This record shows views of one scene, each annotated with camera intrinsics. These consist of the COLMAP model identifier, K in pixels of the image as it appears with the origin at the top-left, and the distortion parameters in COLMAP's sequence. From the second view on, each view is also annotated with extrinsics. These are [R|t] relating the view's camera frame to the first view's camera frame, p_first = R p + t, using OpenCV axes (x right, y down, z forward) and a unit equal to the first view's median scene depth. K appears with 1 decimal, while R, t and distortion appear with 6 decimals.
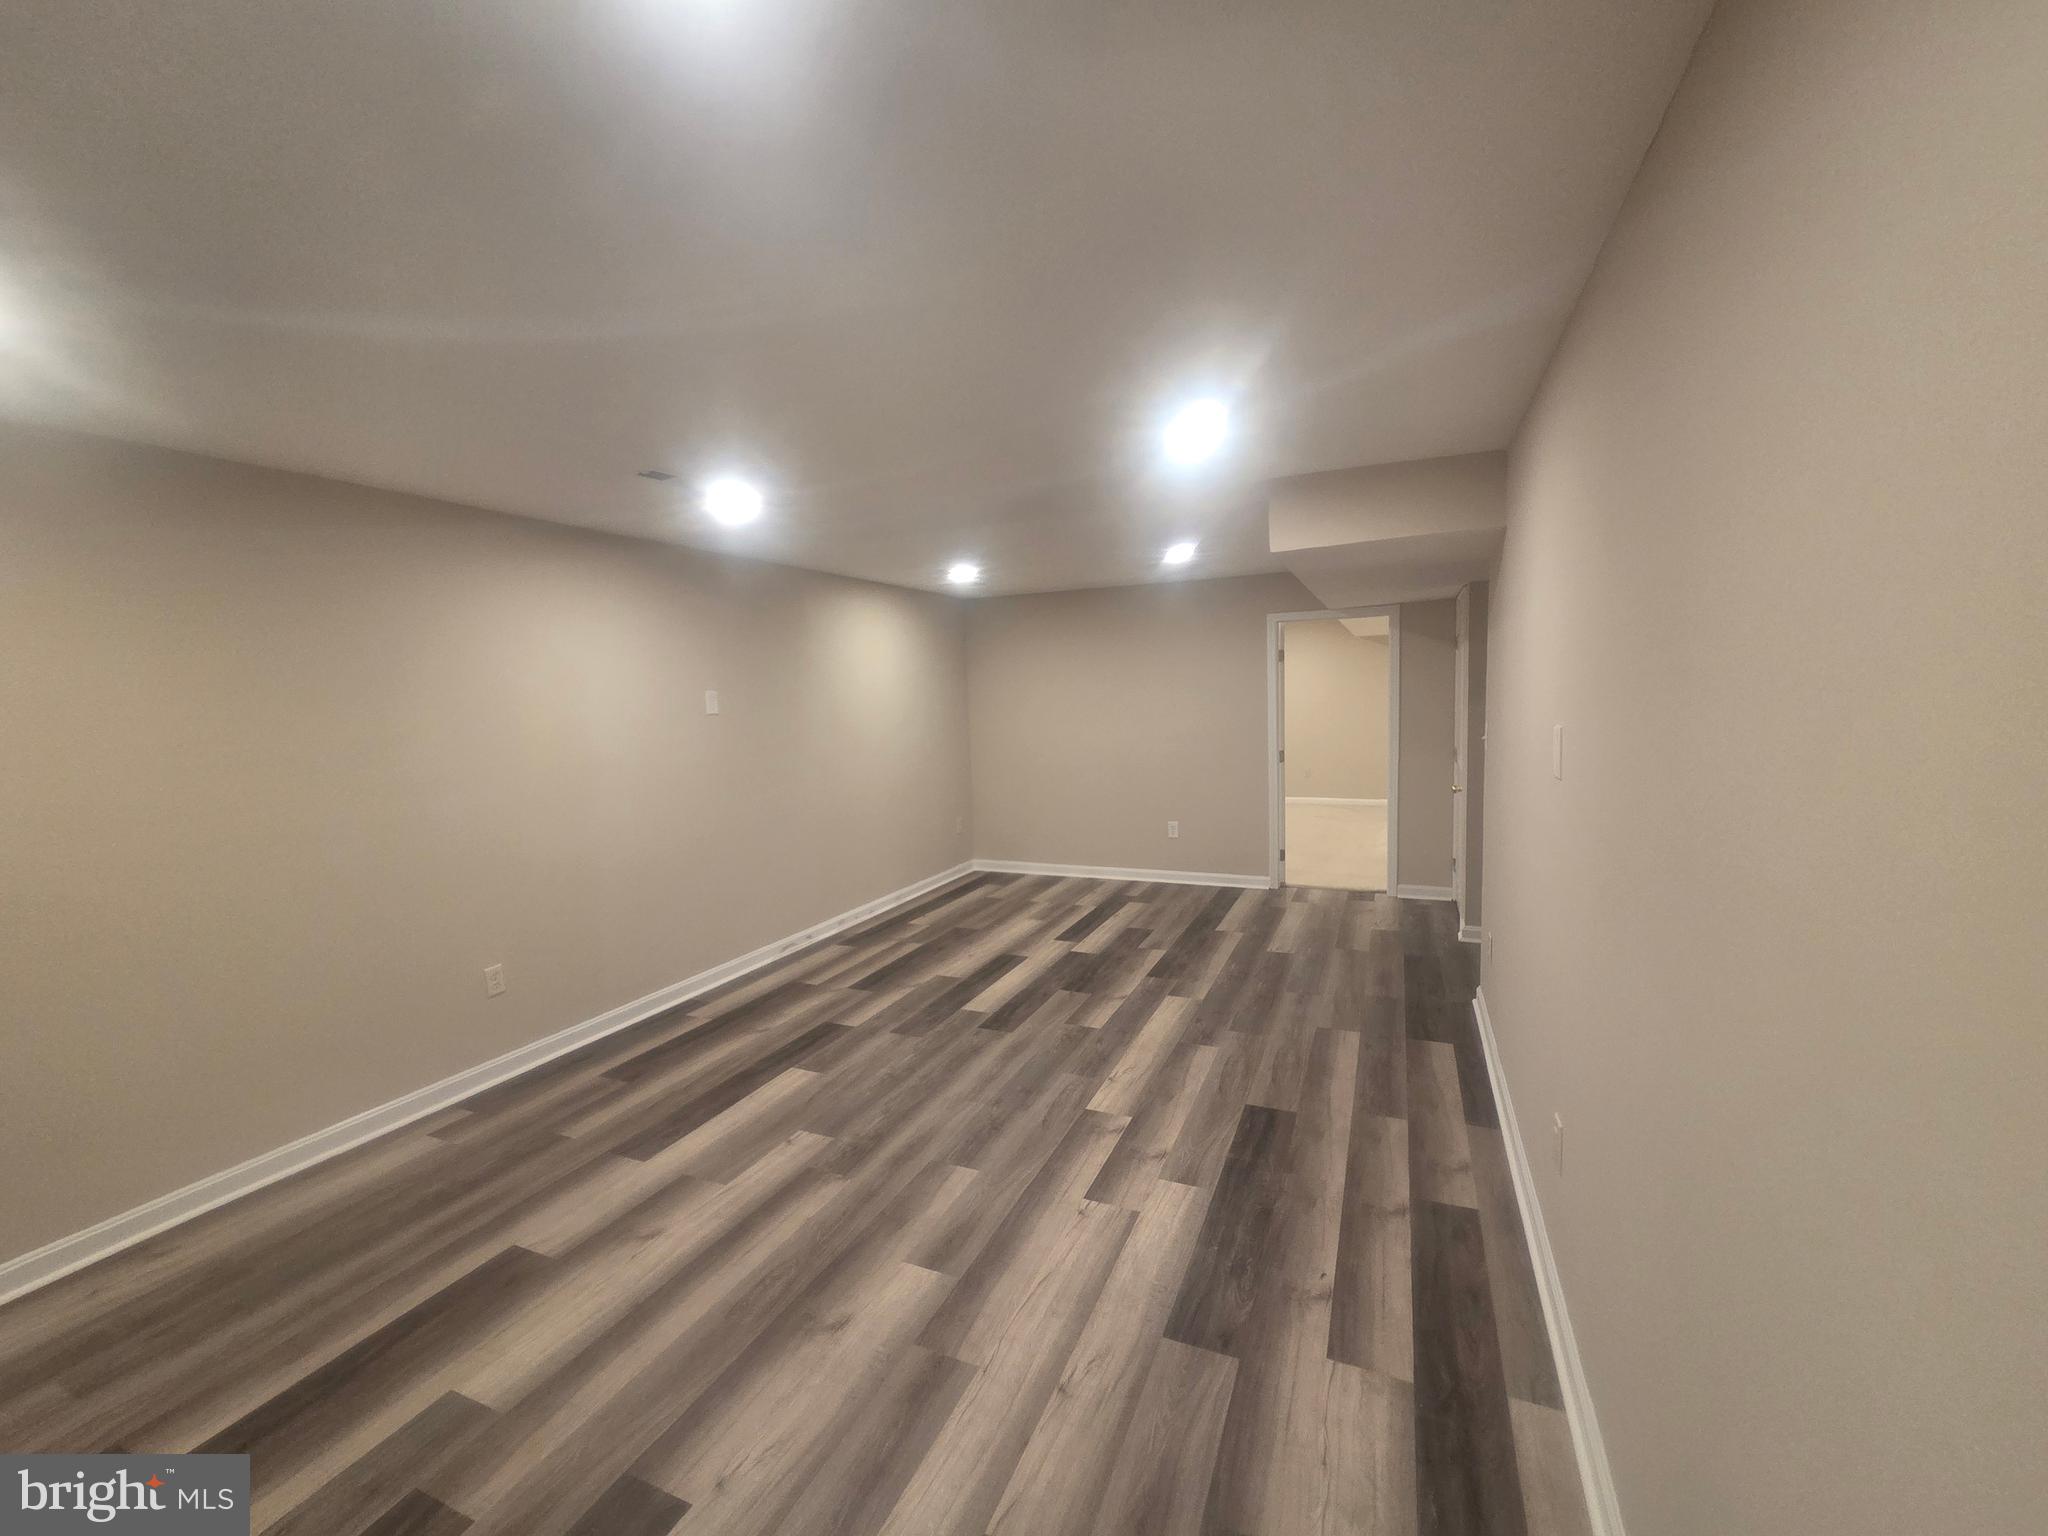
lens RADIAL K [[839.2, 0, 1025.7], [0, 839.2, 773.1], [0, 0, 1]] dist [0.008121, -0.002727]
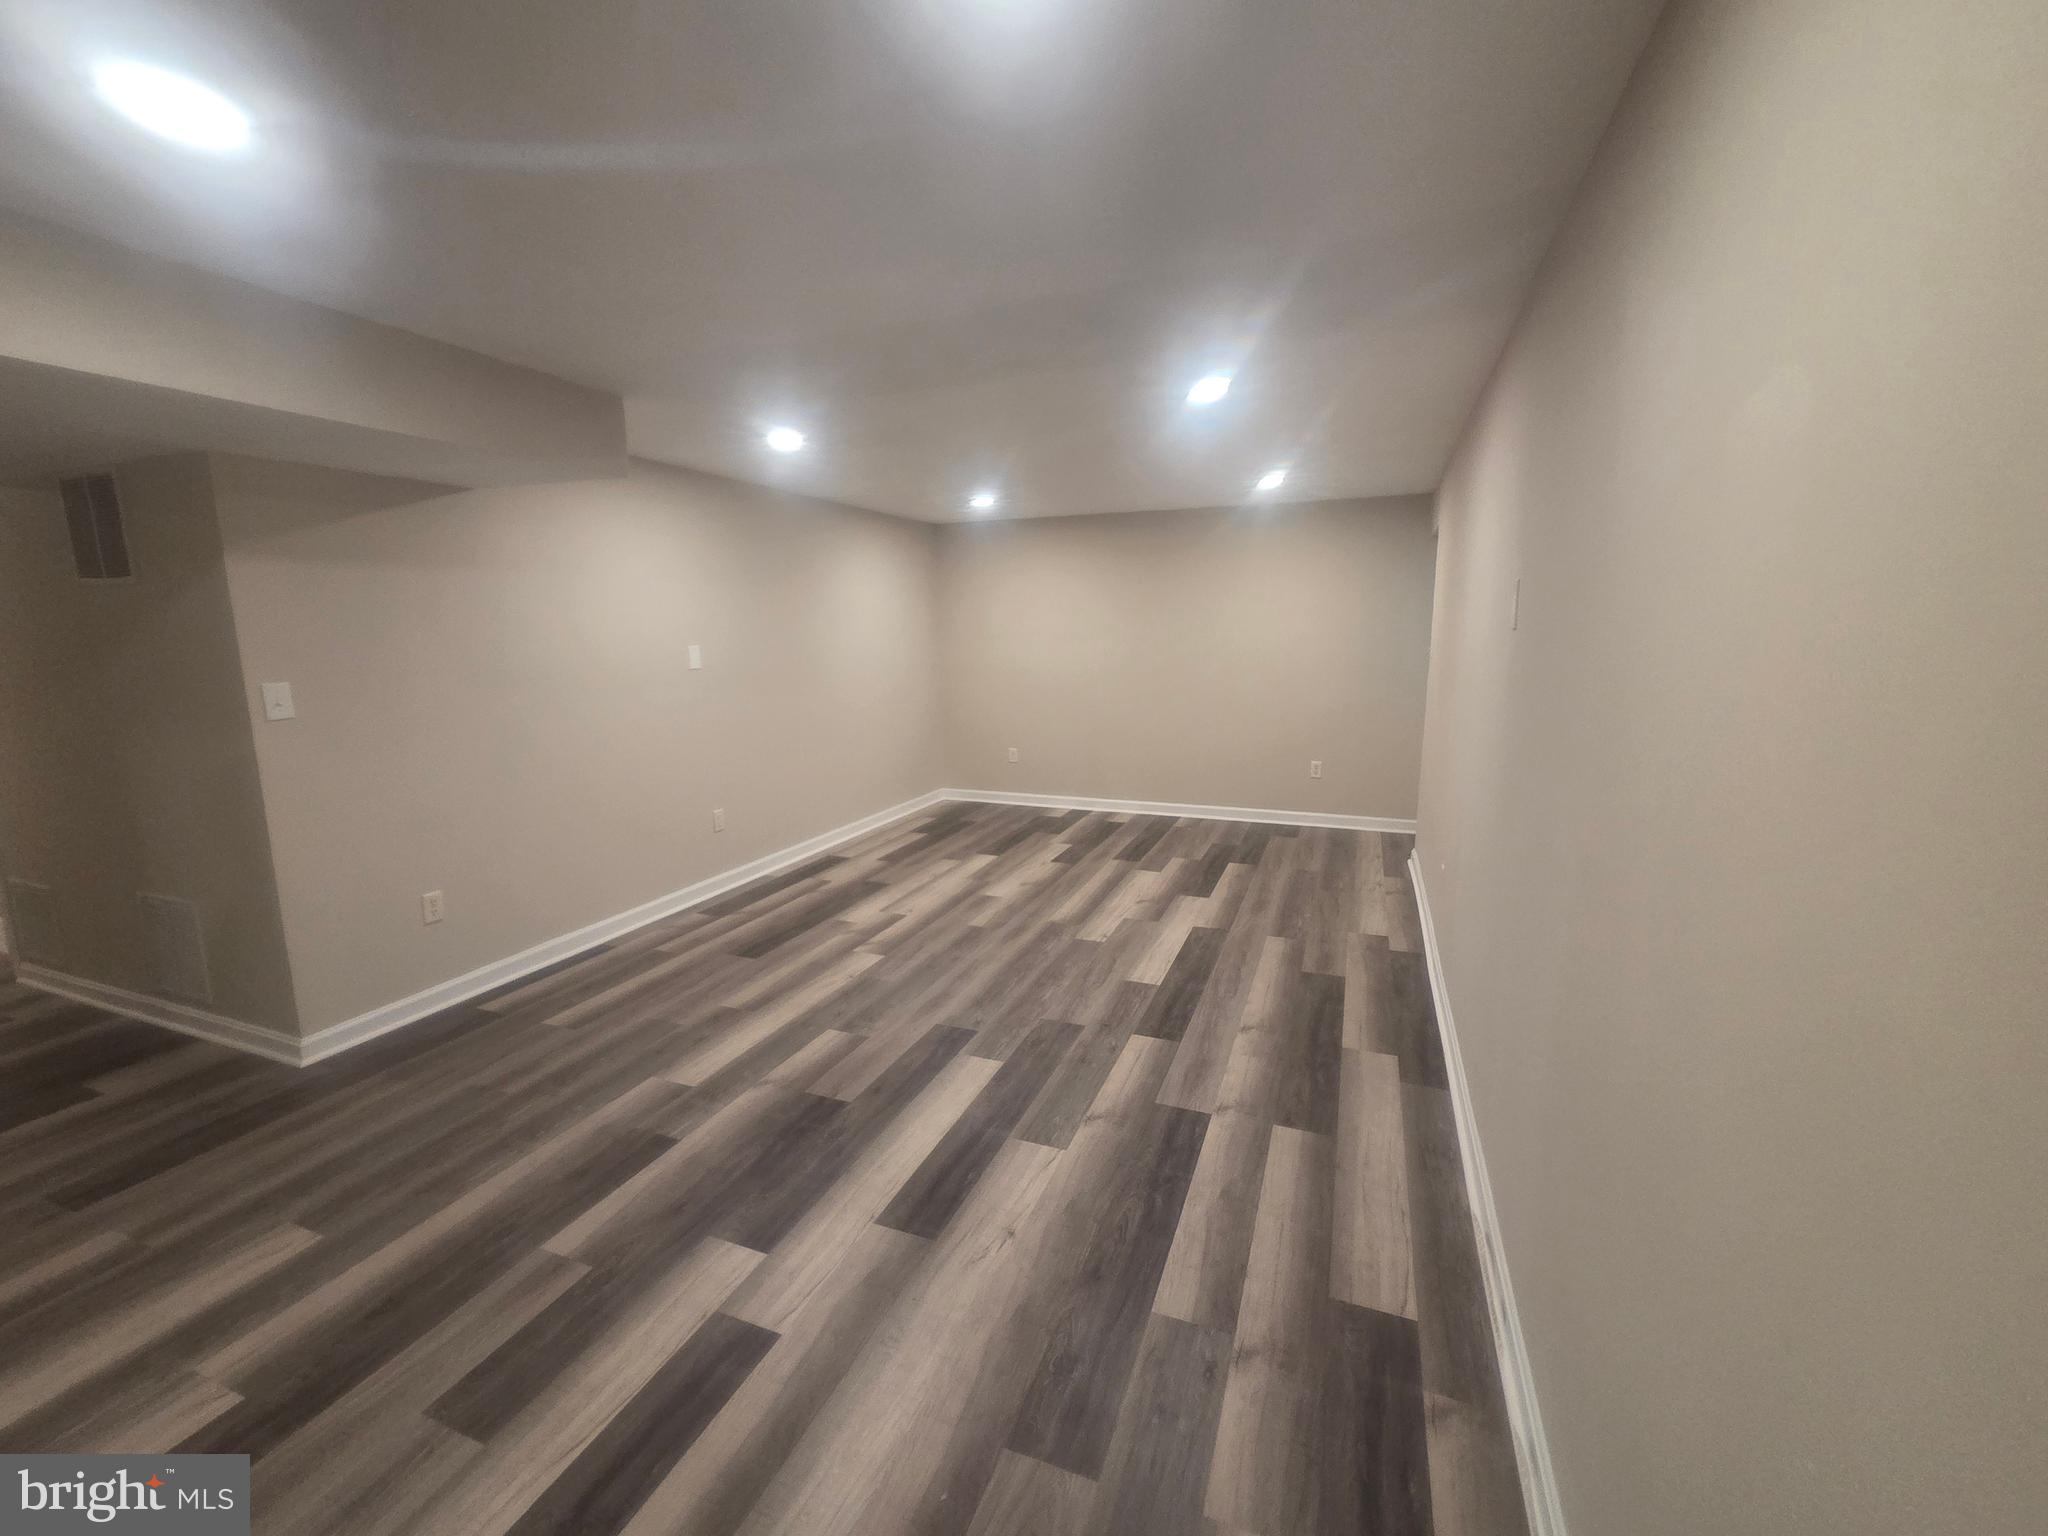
lens RADIAL K [[839.2, 0, 1028.1], [0, 839.2, 767.6], [0, 0, 1]] dist [0.008121, -0.002727]
pose [[-0.998246, 0.049176, -0.032973, -0.095848], [0.039062, 0.965518, 0.257388, -0.156469], [0.044494, 0.255649, -0.965745, 1.802195]]
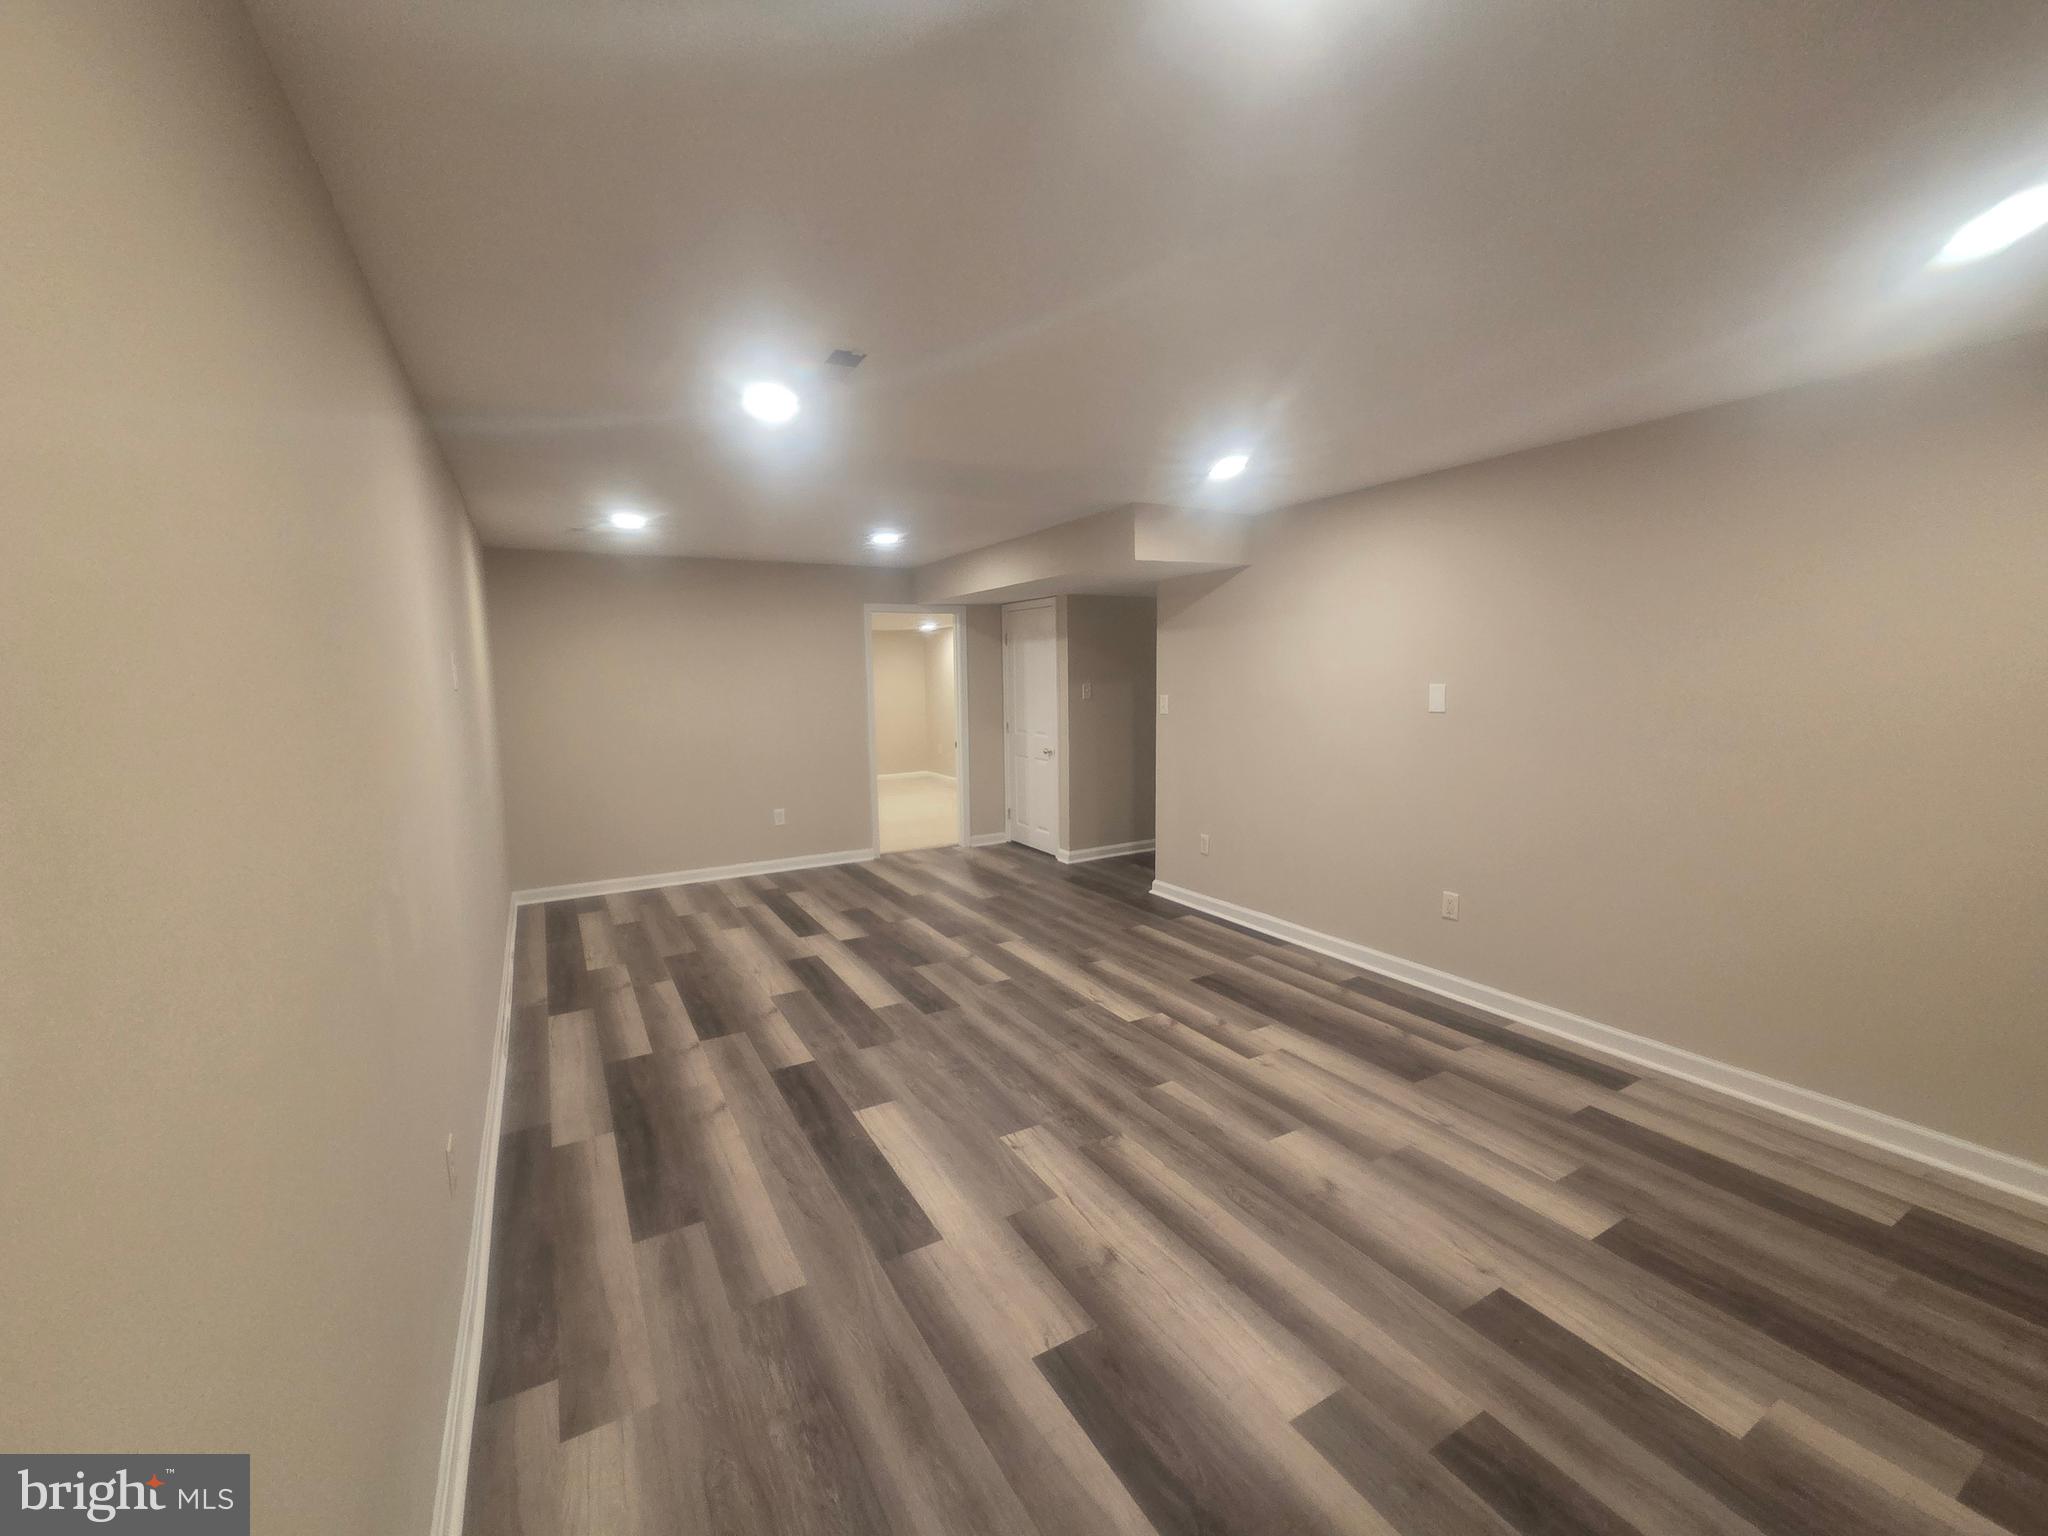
lens RADIAL K [[839.2, 0, 1018.6], [0, 839.2, 763.8], [0, 0, 1]] dist [0.008121, -0.002727]
pose [[0.595198, -0.066328, 0.800837, -0.778735], [0.074096, 0.996872, 0.027495, -0.000546], [-0.800155, 0.042974, 0.598251, 0.344532]]
